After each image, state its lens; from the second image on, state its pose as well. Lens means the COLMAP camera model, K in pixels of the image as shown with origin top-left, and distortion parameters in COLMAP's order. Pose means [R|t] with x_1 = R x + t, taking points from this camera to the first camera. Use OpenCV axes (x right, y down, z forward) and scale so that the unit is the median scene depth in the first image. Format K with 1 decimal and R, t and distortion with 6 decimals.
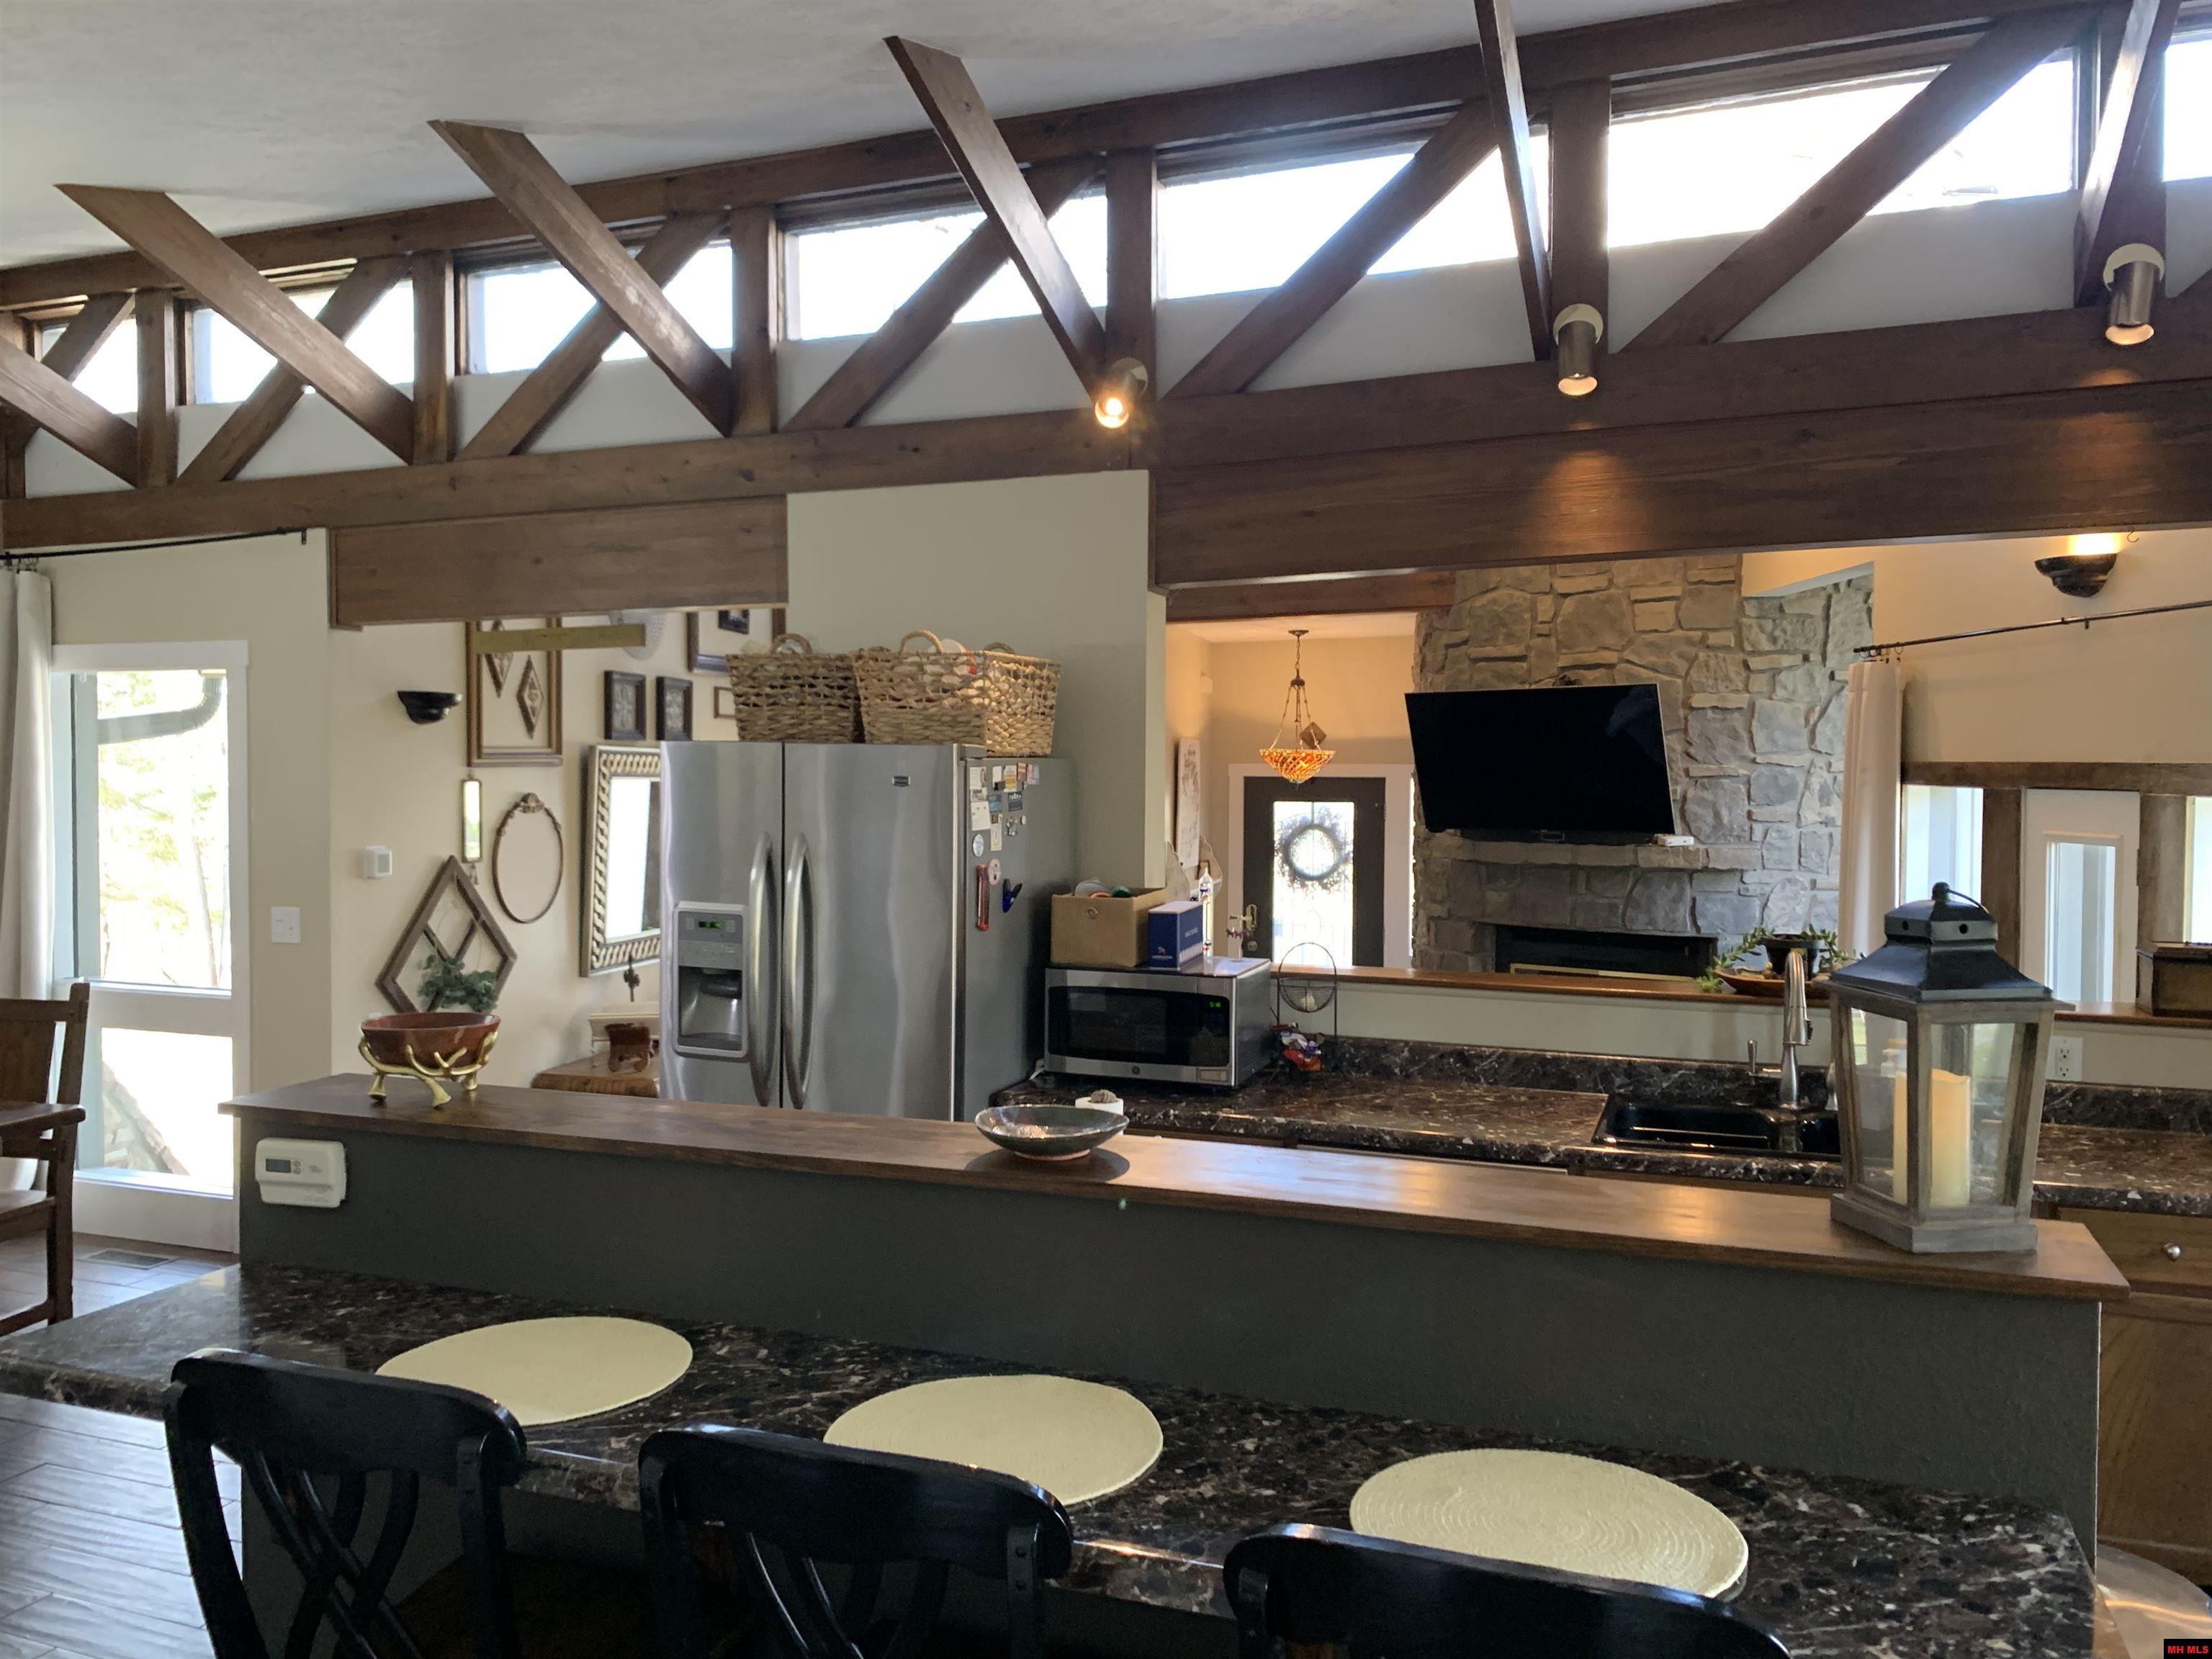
lens RADIAL K [[1691.2, 0, 1100.4], [0, 1691.2, 807.9], [0, 0, 1]] dist [0.046374, -0.049700]
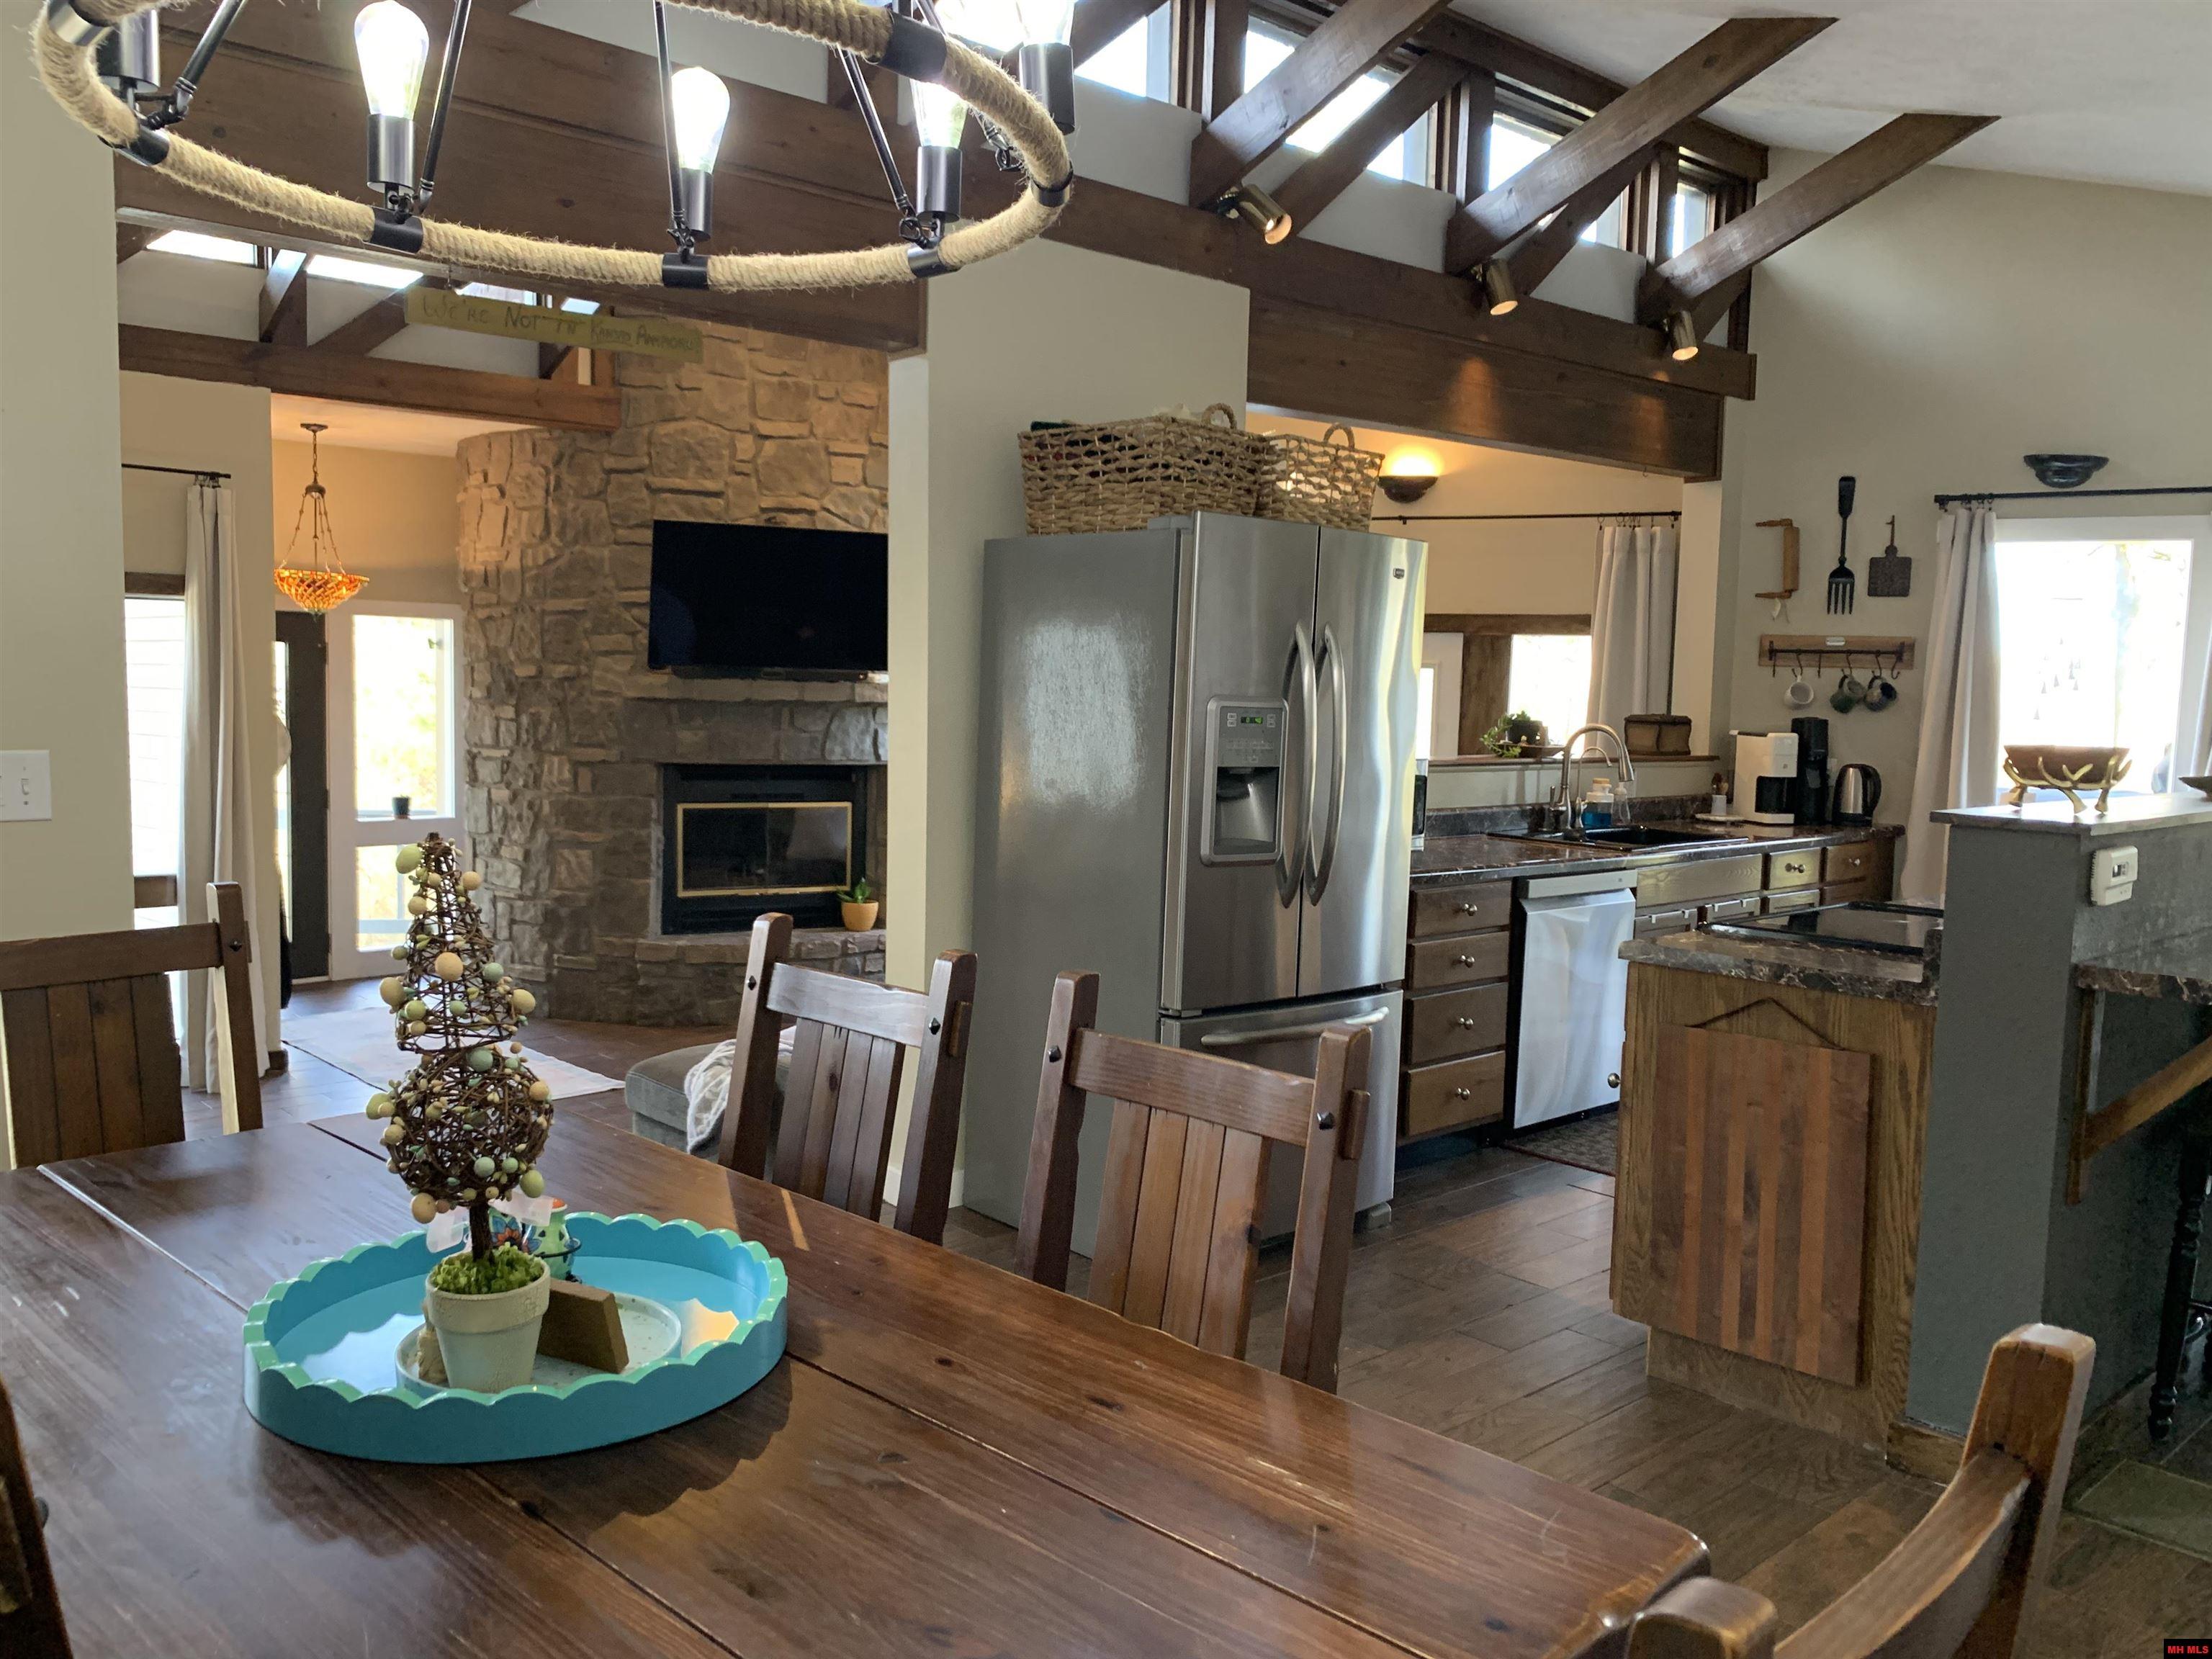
lens RADIAL K [[1720.8, 0, 1117.3], [0, 1720.8, 825.5], [0, 0, 1]] dist [0.149262, -0.333605]
pose [[0.451927, -0.065997, 0.889610, -0.594643], [-0.002288, 0.997170, 0.075139, 0.029682], [-0.892052, -0.035993, 0.450498, 0.338301]]
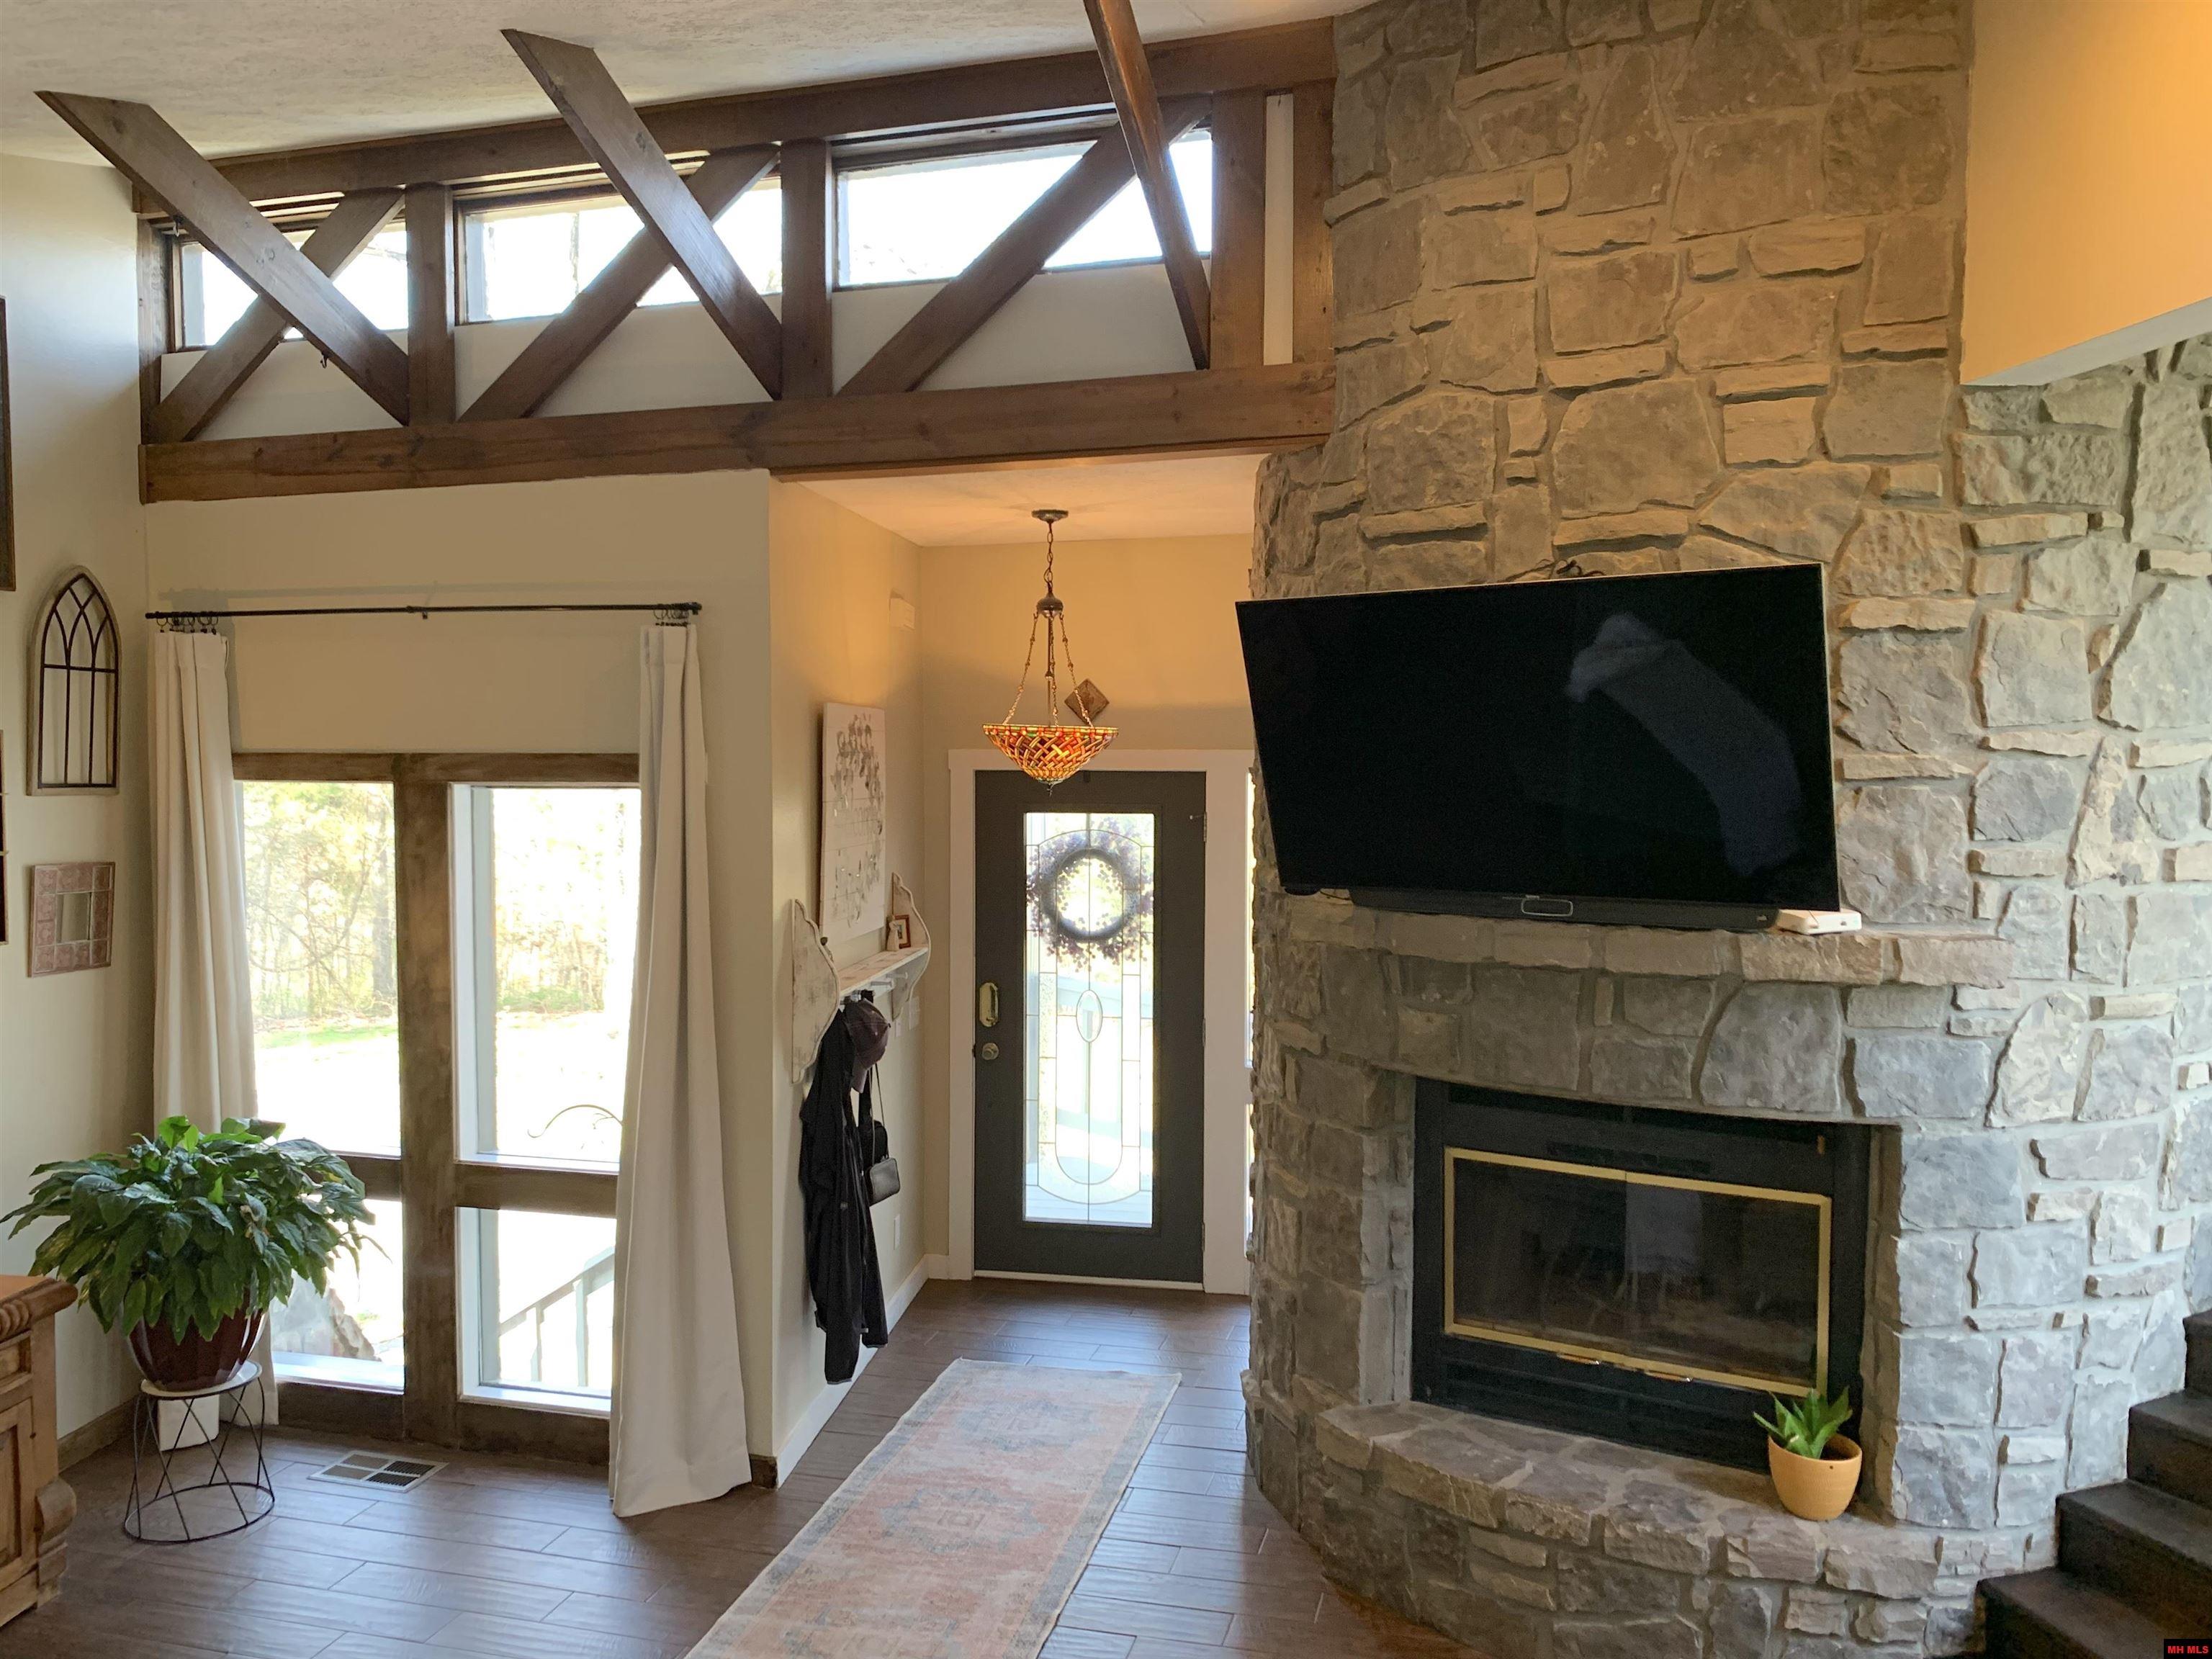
lens RADIAL K [[1675.2, 0, 1106.0], [0, 1675.2, 829.5], [0, 0, 1]] dist [0.025557, -0.004016]
pose [[0.995289, -0.008191, 0.096607, 0.102106], [0.005665, 0.999636, 0.026390, -0.017837], [-0.096788, -0.025718, 0.994973, 0.559580]]
